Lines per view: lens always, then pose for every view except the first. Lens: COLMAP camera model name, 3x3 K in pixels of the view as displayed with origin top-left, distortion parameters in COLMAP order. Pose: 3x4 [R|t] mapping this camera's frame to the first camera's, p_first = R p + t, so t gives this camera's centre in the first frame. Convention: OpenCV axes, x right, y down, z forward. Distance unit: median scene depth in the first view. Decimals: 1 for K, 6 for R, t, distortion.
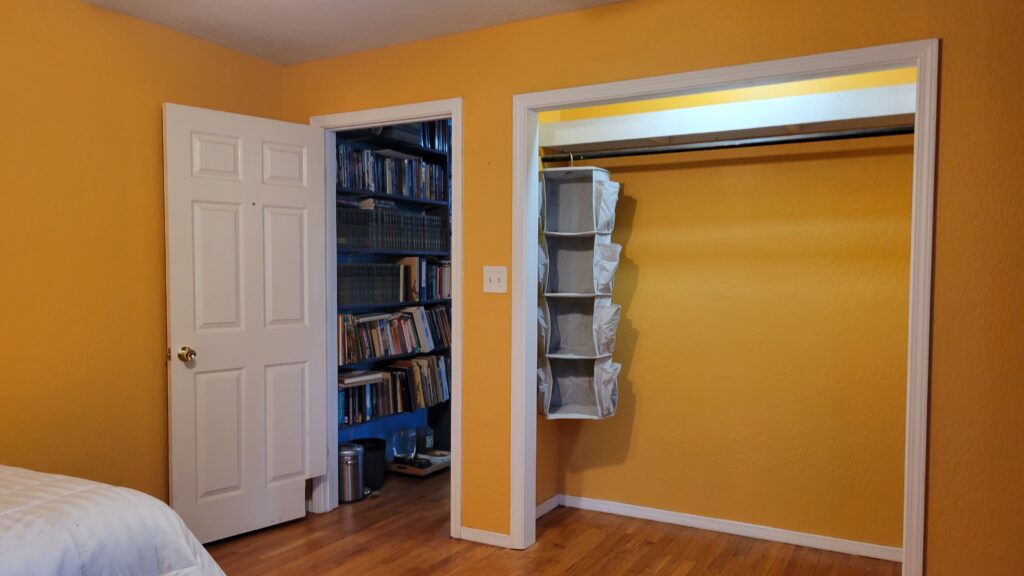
lens RADIAL K [[765.2, 0, 512.0], [0, 765.2, 288.0], [0, 0, 1]] dist [0.039736, -0.004810]
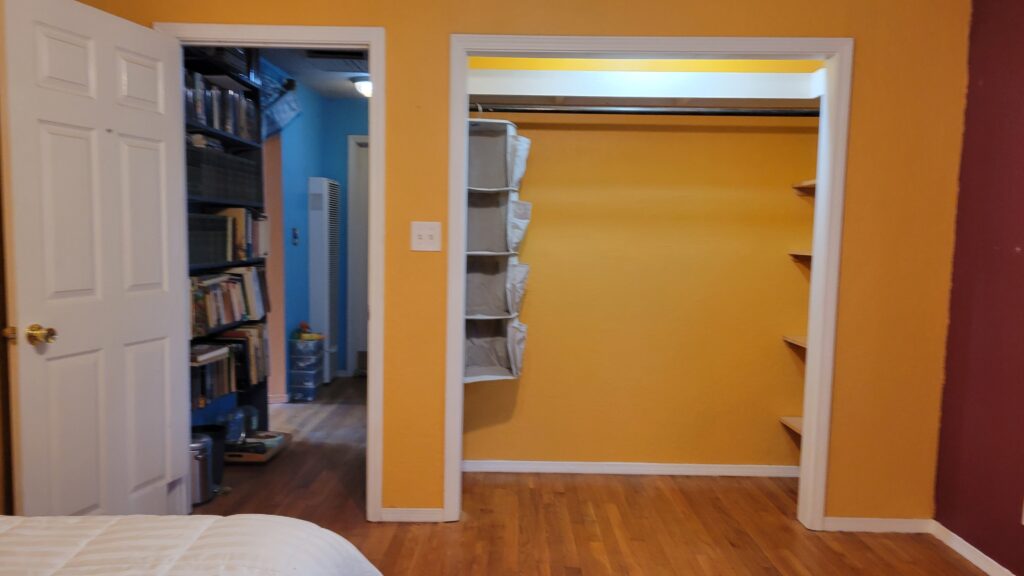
lens RADIAL K [[765.2, 0, 512.0], [0, 765.2, 288.0], [0, 0, 1]] dist [0.039736, -0.004810]
pose [[0.873410, -0.021166, 0.486525, -0.363121], [-0.005141, 0.998599, 0.052673, 0.001713], [-0.486958, -0.048507, 0.872077, 0.143255]]
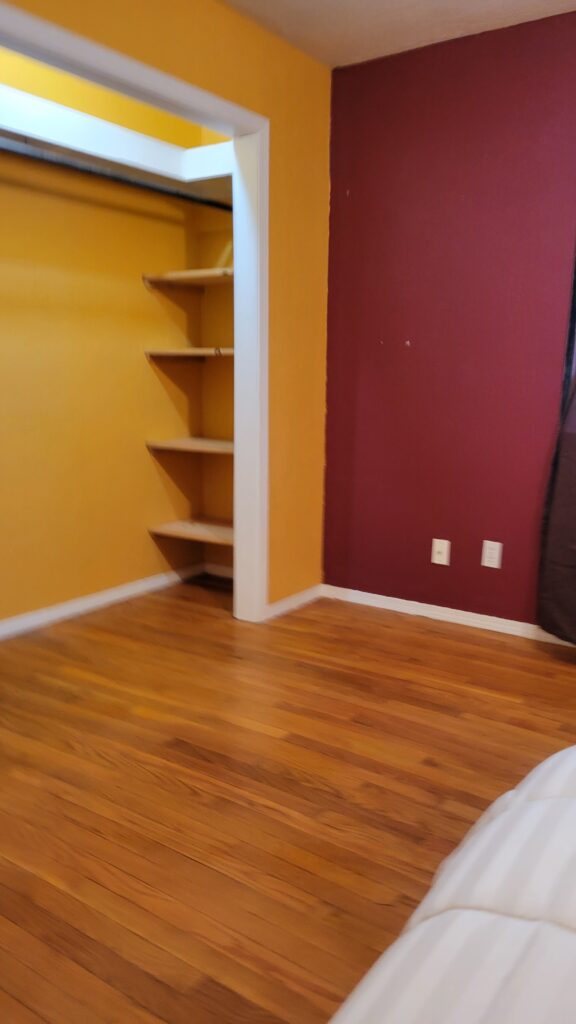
lens RADIAL K [[765.2, 0, 288.0], [0, 765.2, 512.0], [0, 0, 1]] dist [0.039736, -0.004810]
pose [[0.114490, -0.188249, 0.975425, -0.492562], [0.010655, 0.982058, 0.188278, 0.025070], [-0.993367, -0.011163, 0.114441, 0.599577]]
